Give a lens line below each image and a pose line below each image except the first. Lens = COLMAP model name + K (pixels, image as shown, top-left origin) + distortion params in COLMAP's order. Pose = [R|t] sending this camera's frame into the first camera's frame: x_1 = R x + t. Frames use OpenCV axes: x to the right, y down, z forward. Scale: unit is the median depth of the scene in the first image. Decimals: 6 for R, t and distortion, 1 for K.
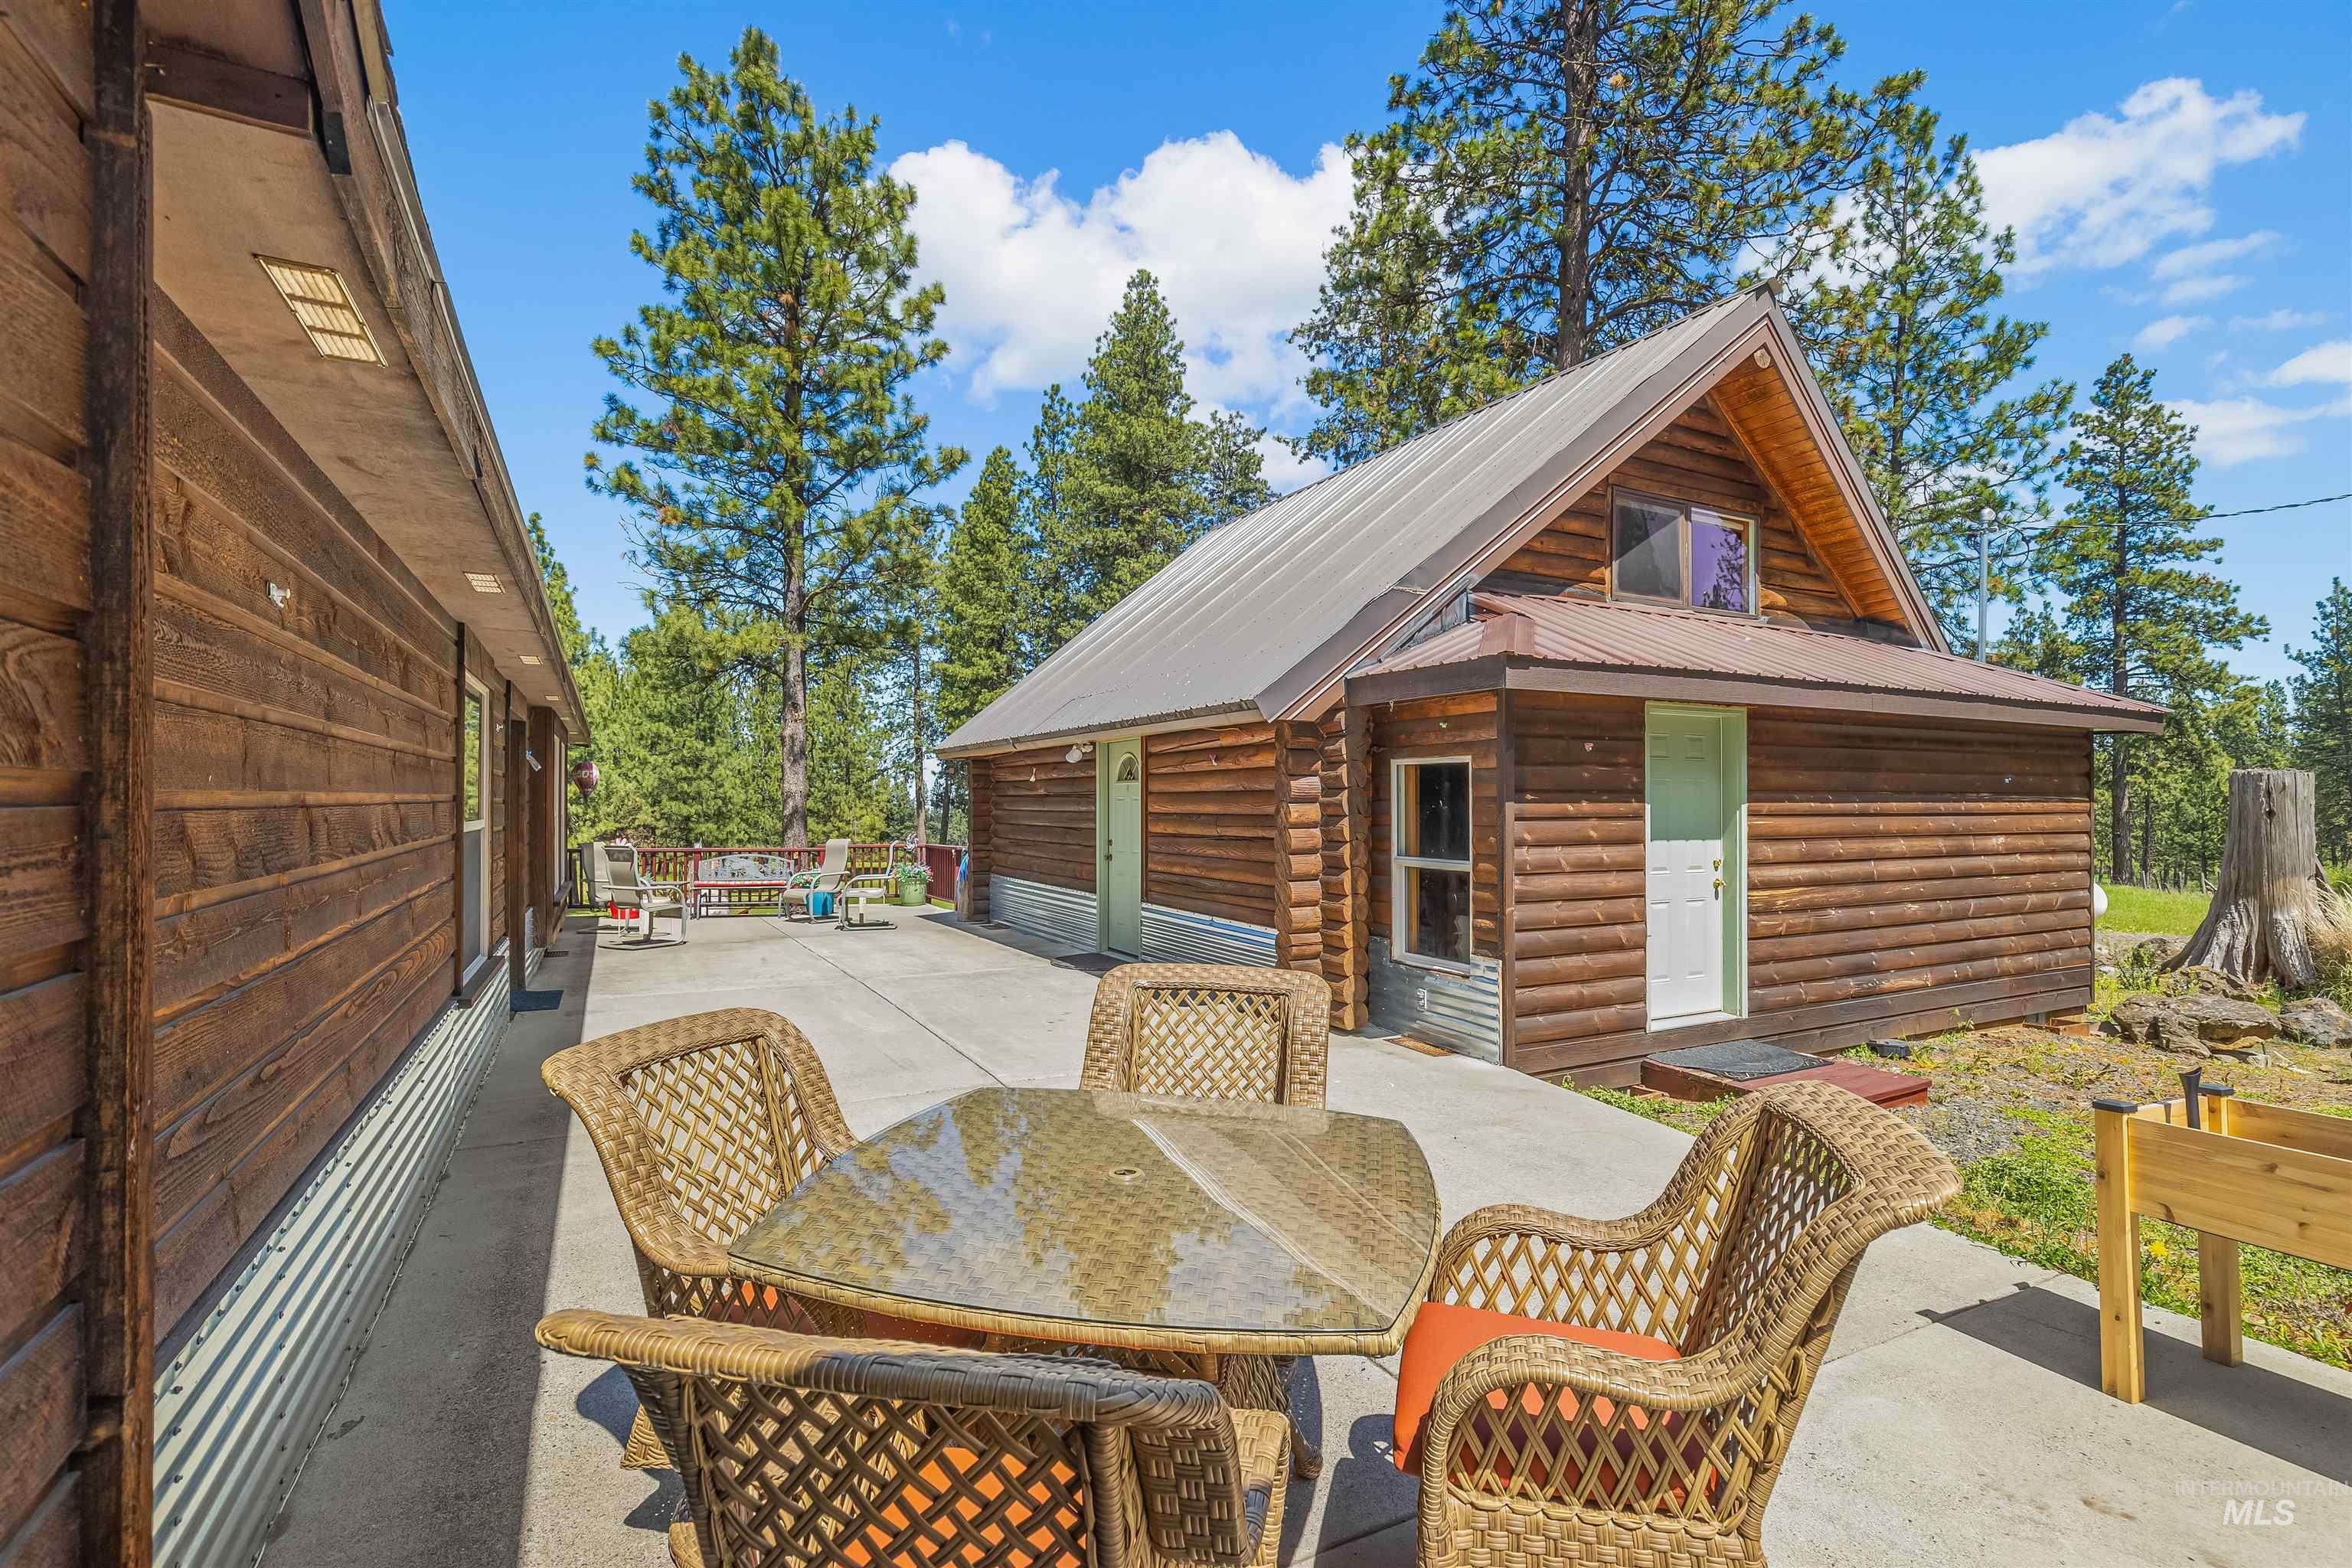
lens RADIAL K [[1075.8, 0, 1187.0], [0, 1075.8, 787.9], [0, 0, 1]] dist [-0.002289, 0.003039]
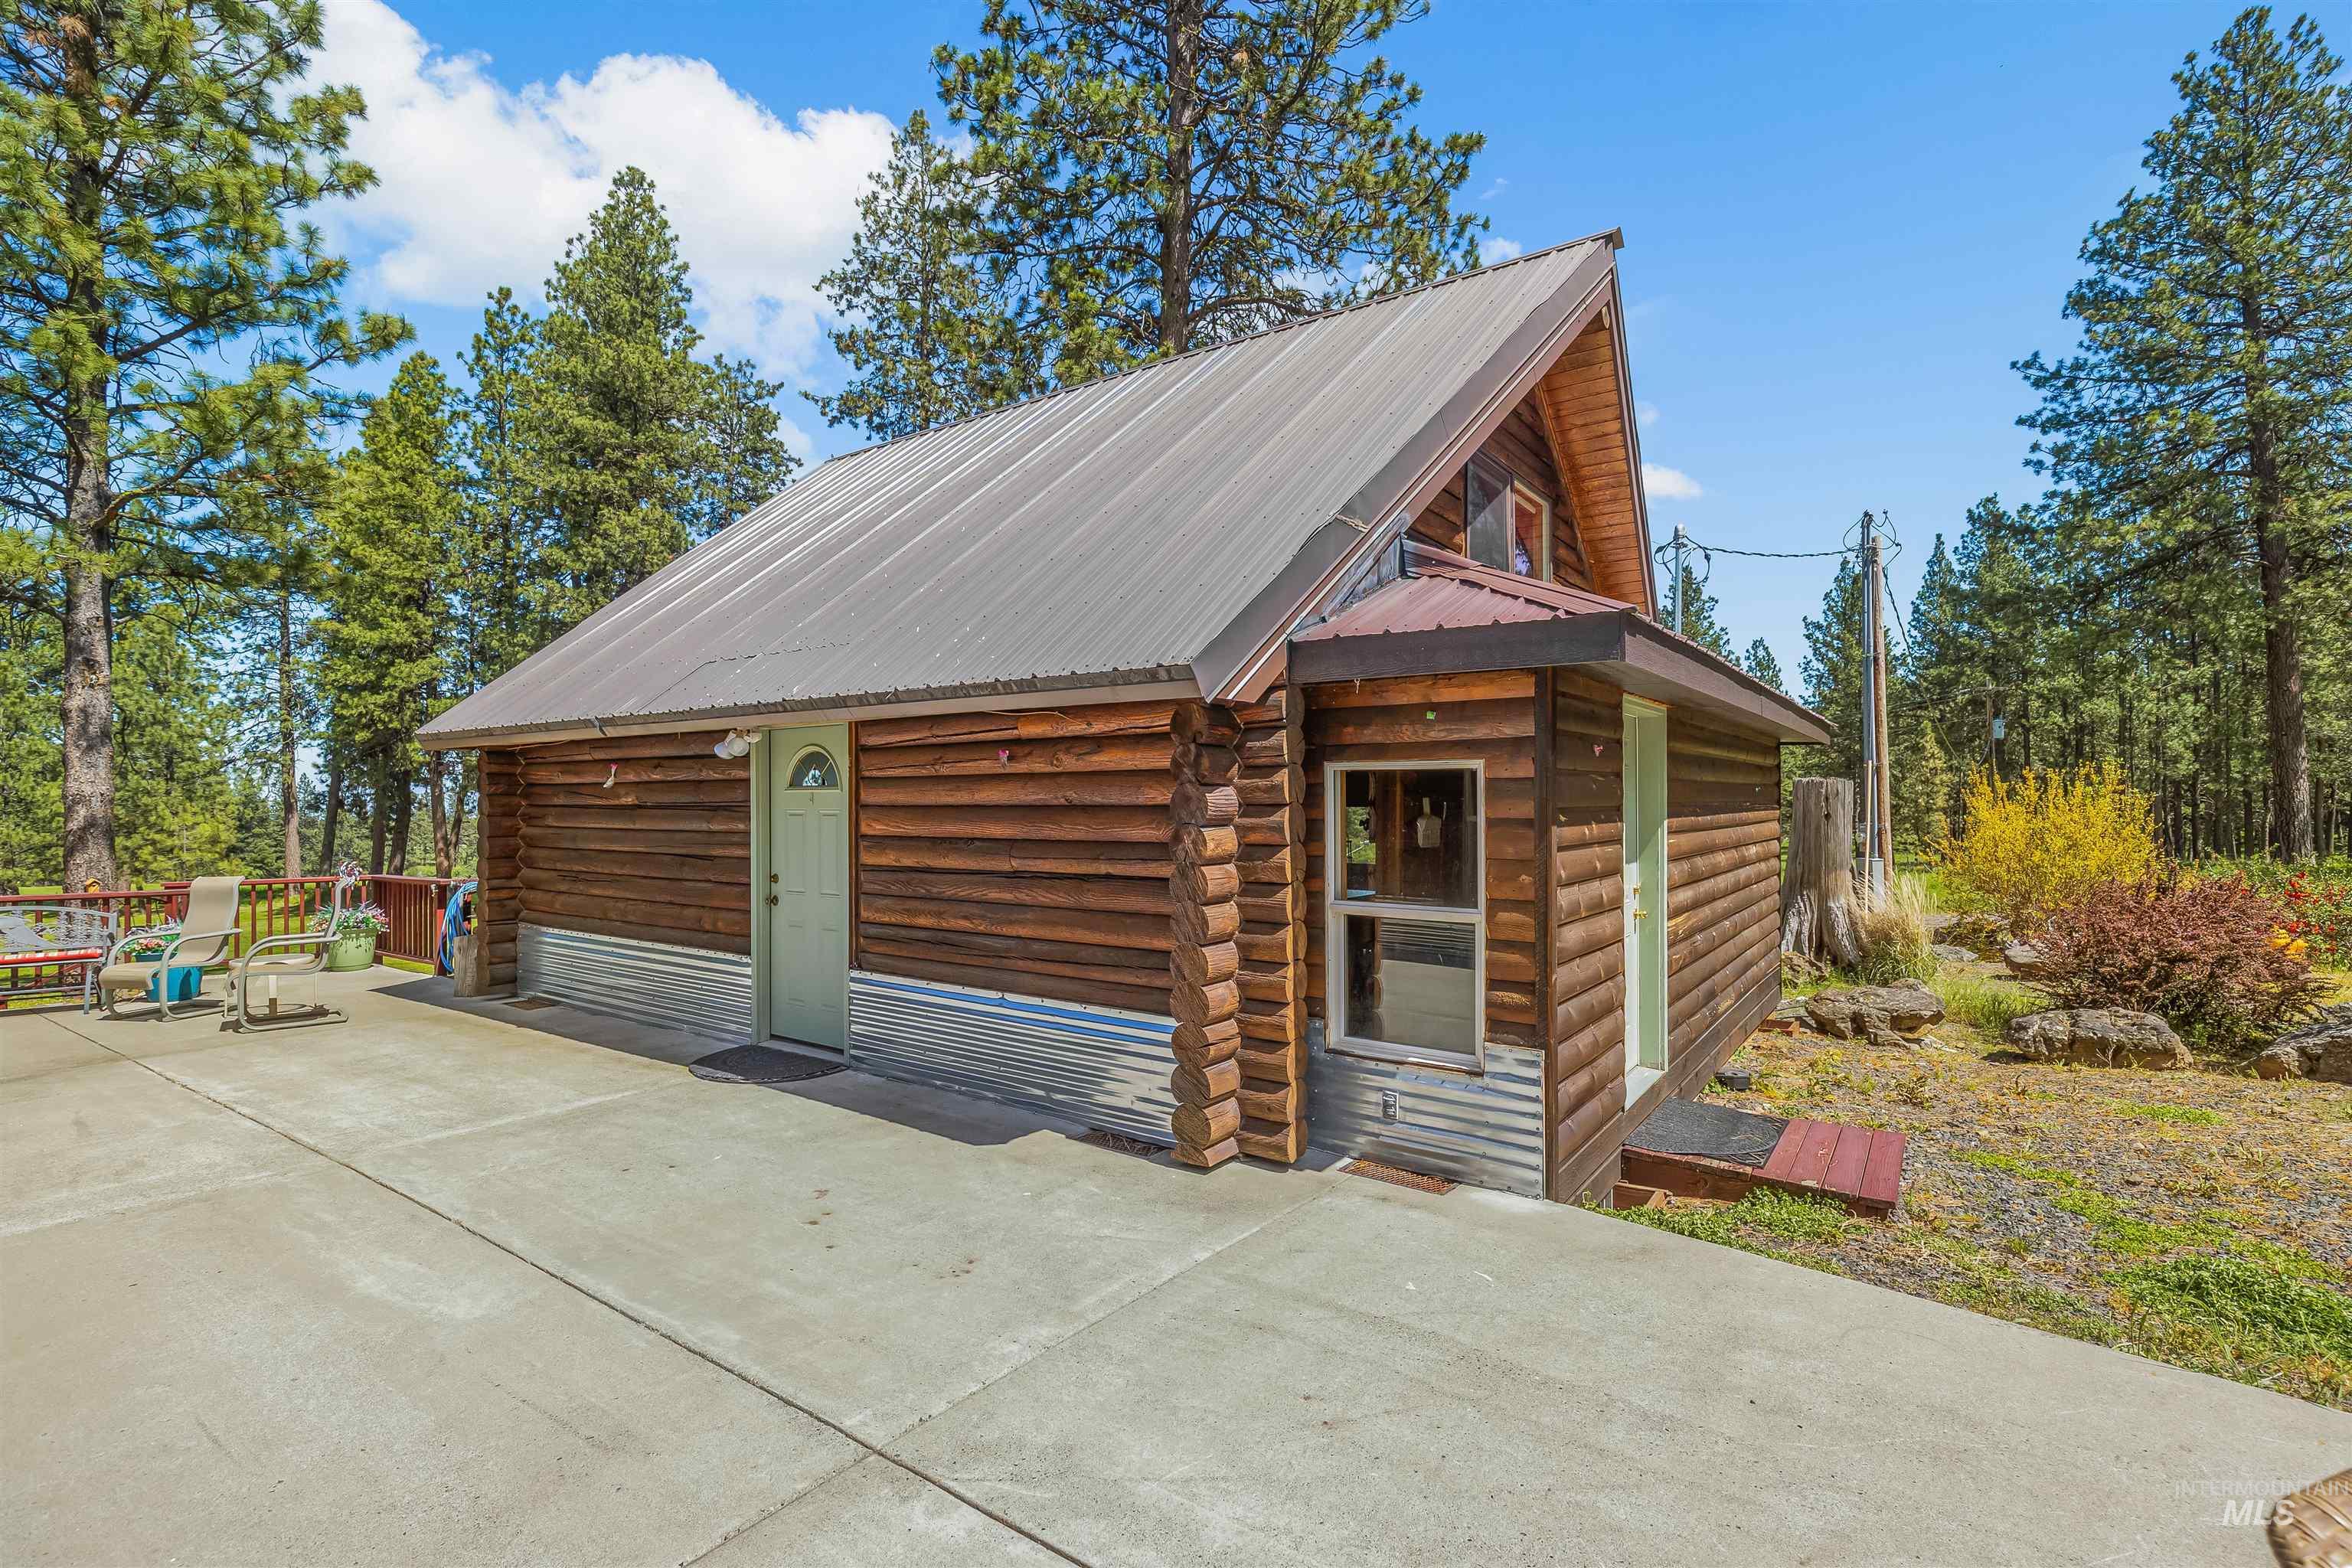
lens RADIAL K [[1075.8, 0, 1176.3], [0, 1075.8, 788.8], [0, 0, 1]] dist [-0.002289, 0.003039]
pose [[0.897722, 0.000957, 0.440561, -0.064843], [-0.002398, 0.999993, 0.002715, -0.003491], [-0.440556, -0.003494, 0.897718, 0.129959]]
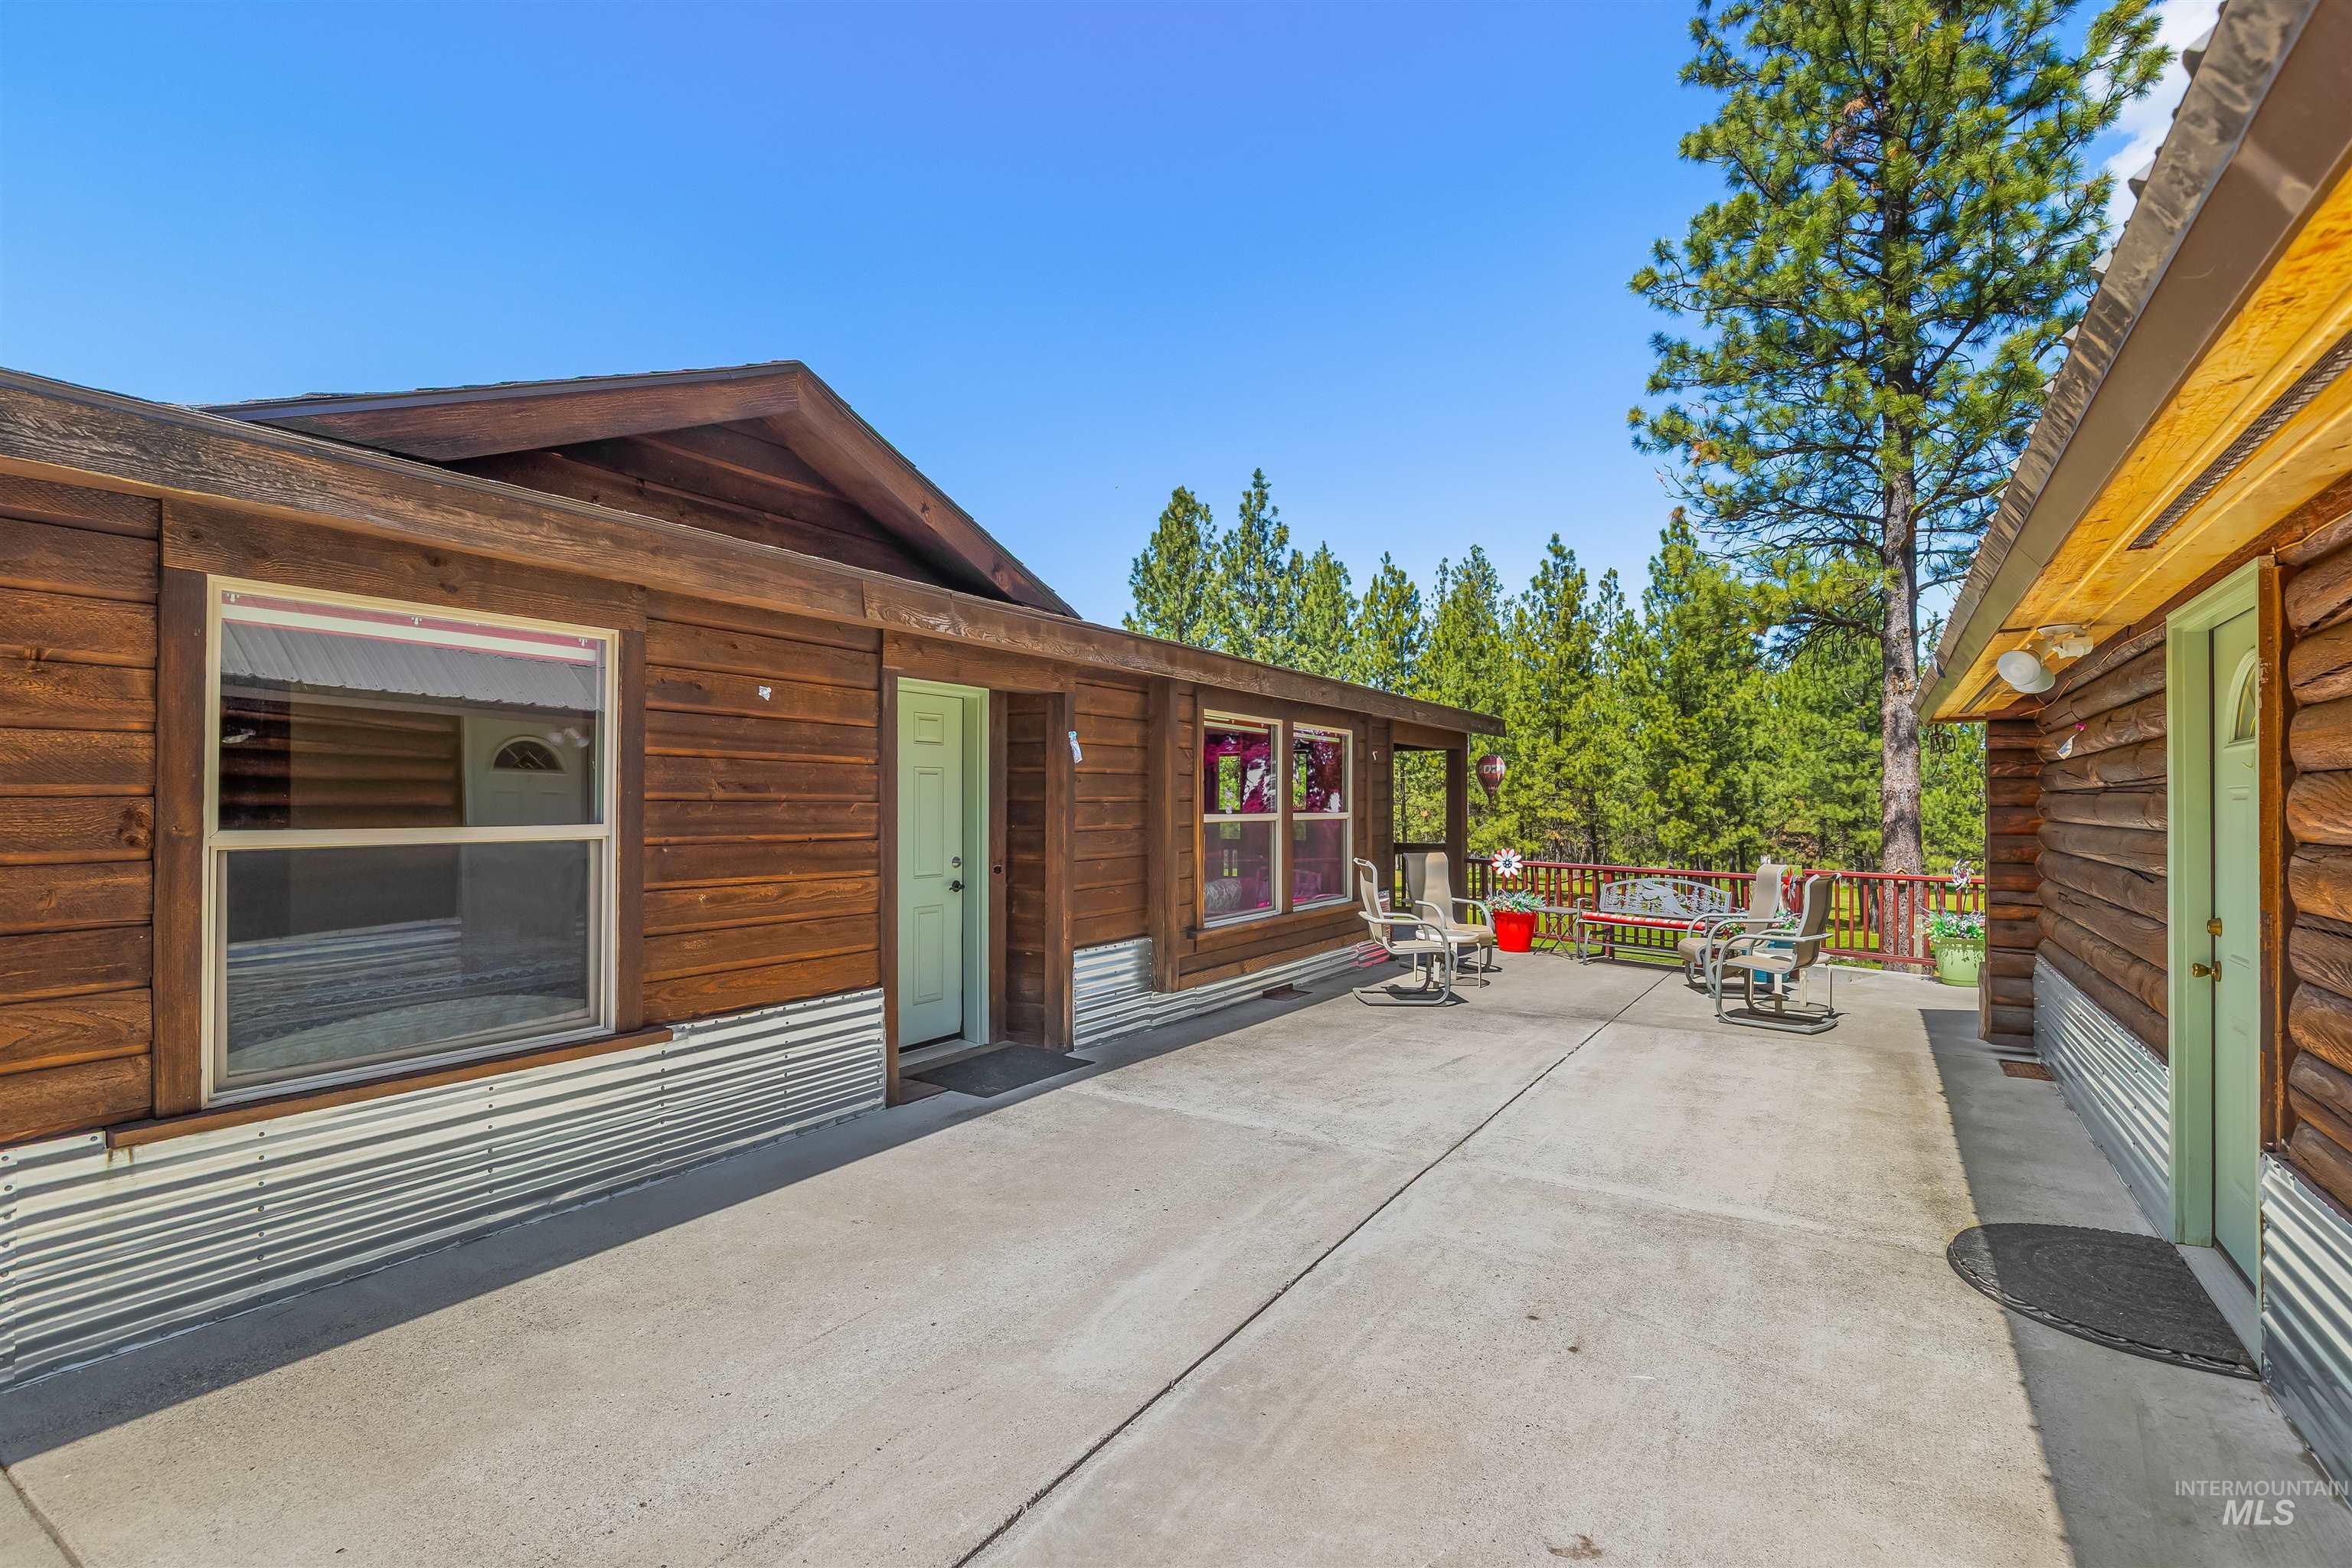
lens RADIAL K [[1075.8, 0, 1200.1], [0, 1075.8, 788.9], [0, 0, 1]] dist [-0.002289, 0.003039]
pose [[0.501752, -0.008649, -0.864968, 0.027604], [0.007250, 0.999957, -0.005794, 0.003420], [0.864981, -0.003364, 0.501794, 0.254084]]
